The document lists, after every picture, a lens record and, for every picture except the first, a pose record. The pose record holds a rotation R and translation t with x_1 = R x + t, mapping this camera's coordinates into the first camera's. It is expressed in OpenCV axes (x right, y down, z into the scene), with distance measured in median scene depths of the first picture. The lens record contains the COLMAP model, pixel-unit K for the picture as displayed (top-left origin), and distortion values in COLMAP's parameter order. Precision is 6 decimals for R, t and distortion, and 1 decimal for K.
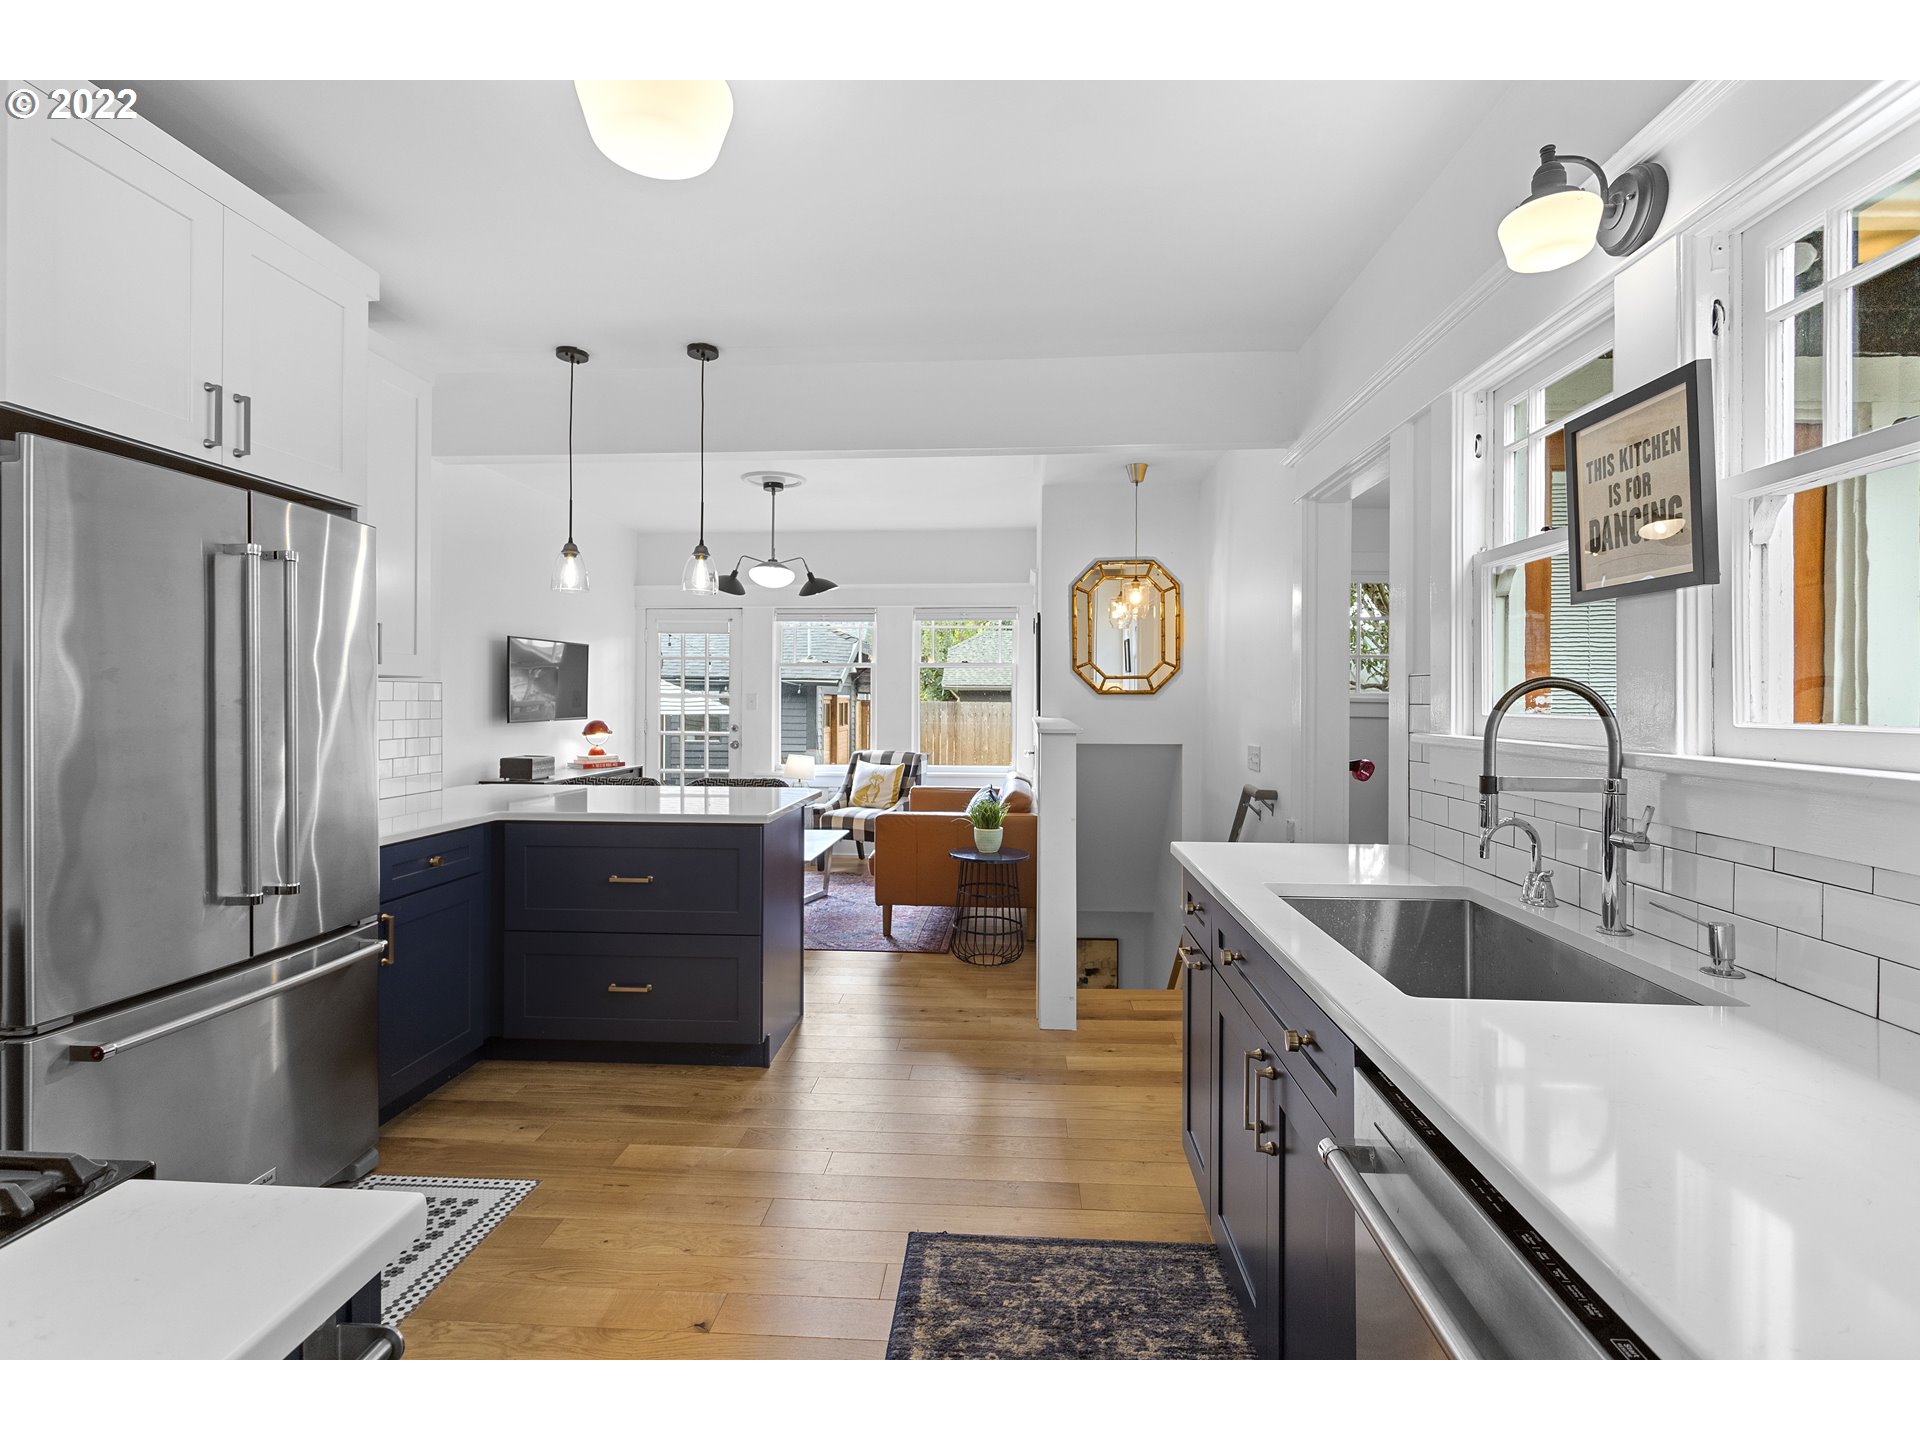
lens RADIAL K [[910.8, 0, 958.6], [0, 910.8, 706.8], [0, 0, 1]] dist [-0.002941, 0.002796]
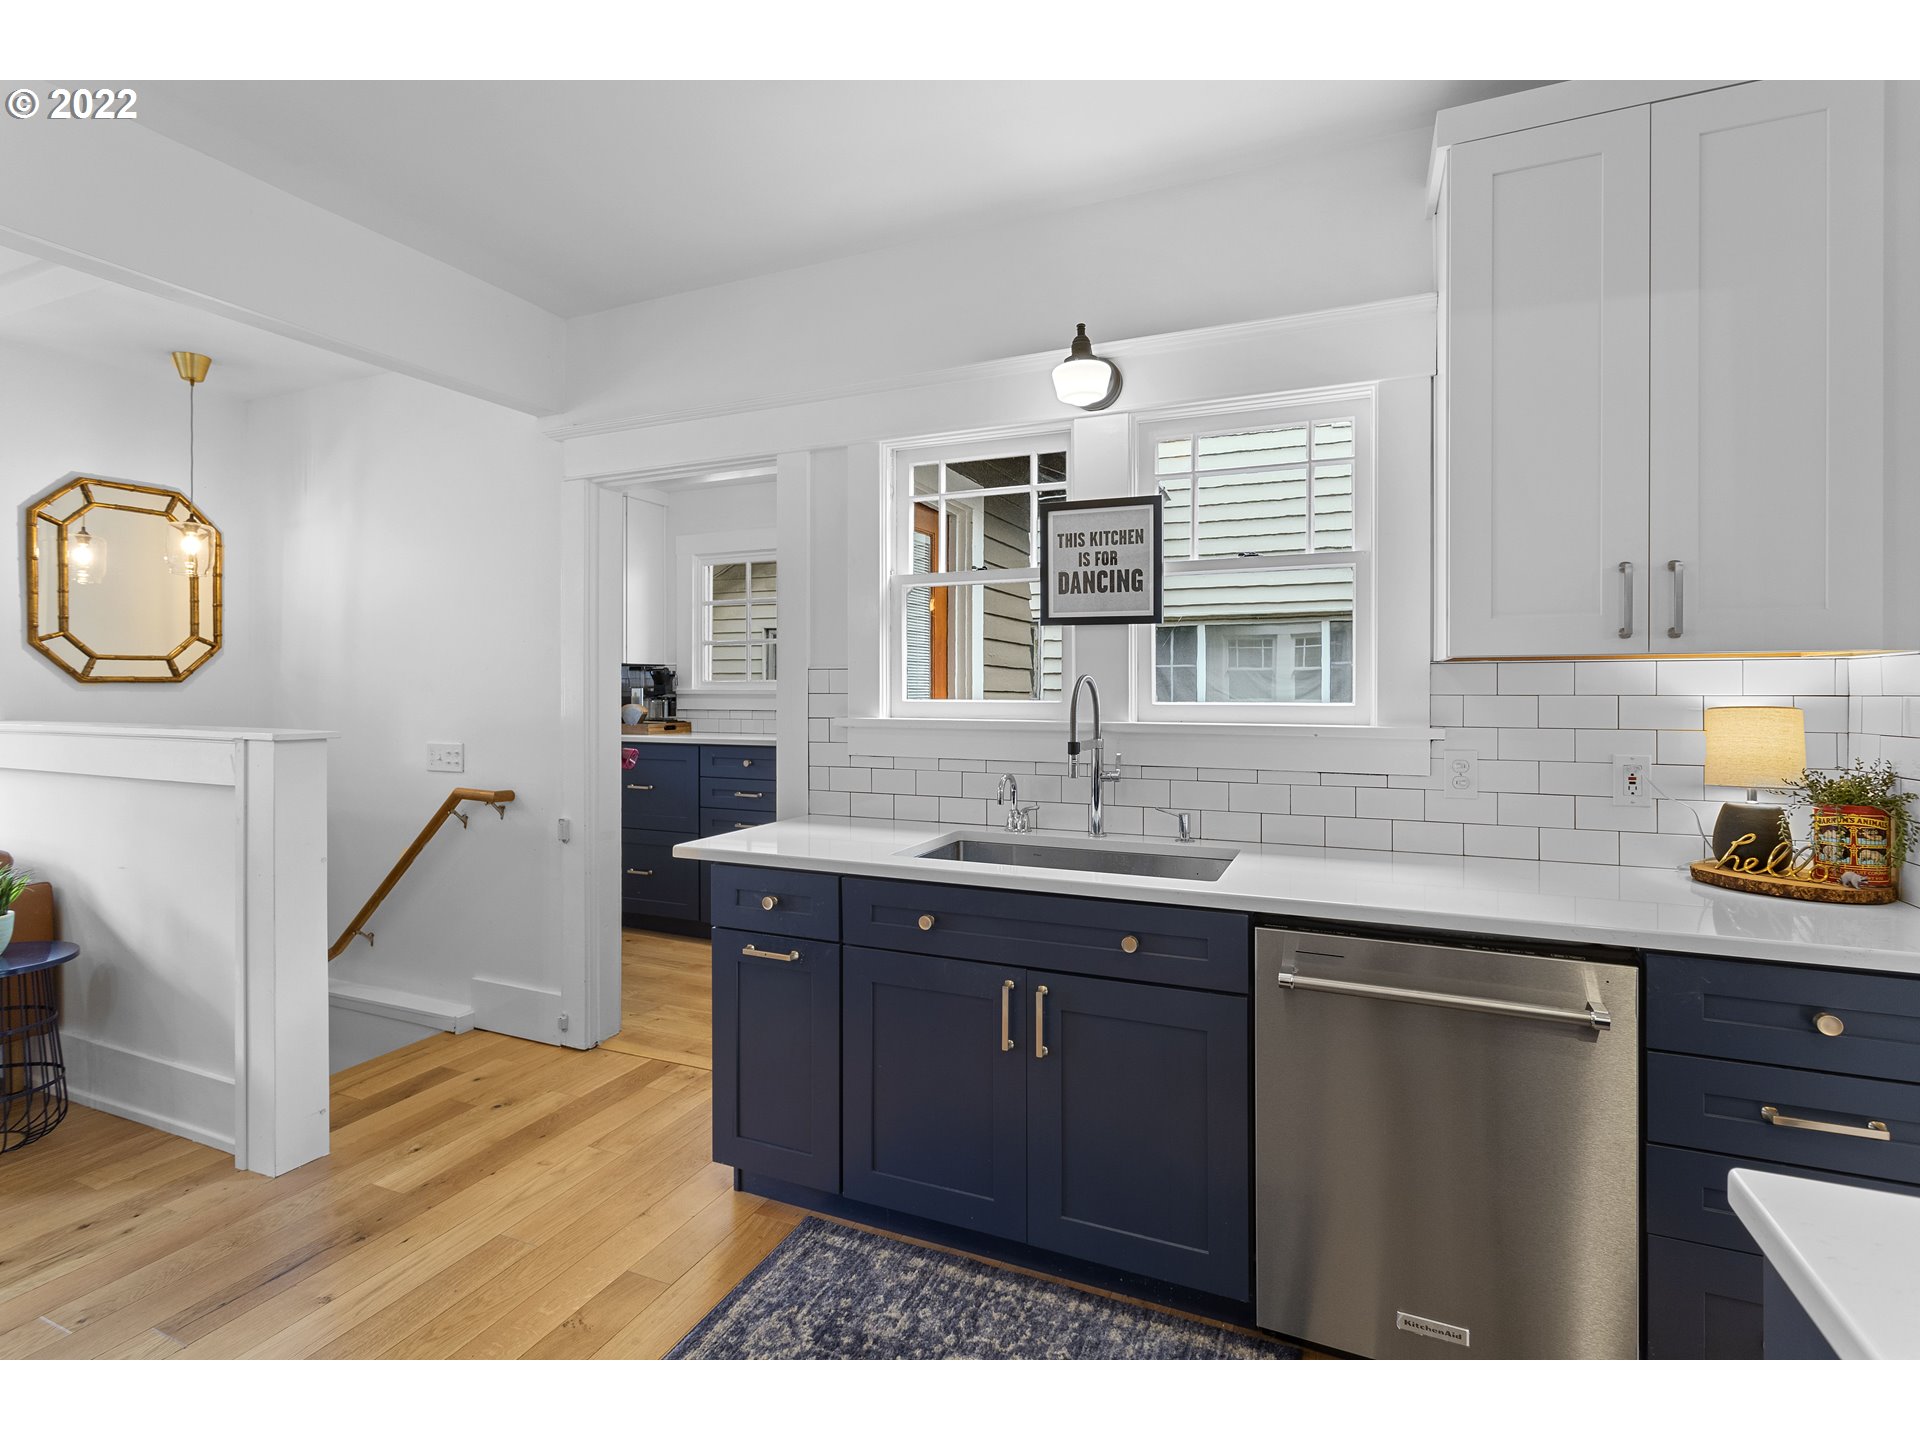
lens RADIAL K [[910.8, 0, 956.7], [0, 910.8, 700.6], [0, 0, 1]] dist [-0.002941, 0.002796]
pose [[0.348326, -0.018488, 0.937191, -0.558777], [0.010276, 0.999821, 0.015904, -0.010827], [-0.937317, 0.004091, 0.348454, 0.439715]]
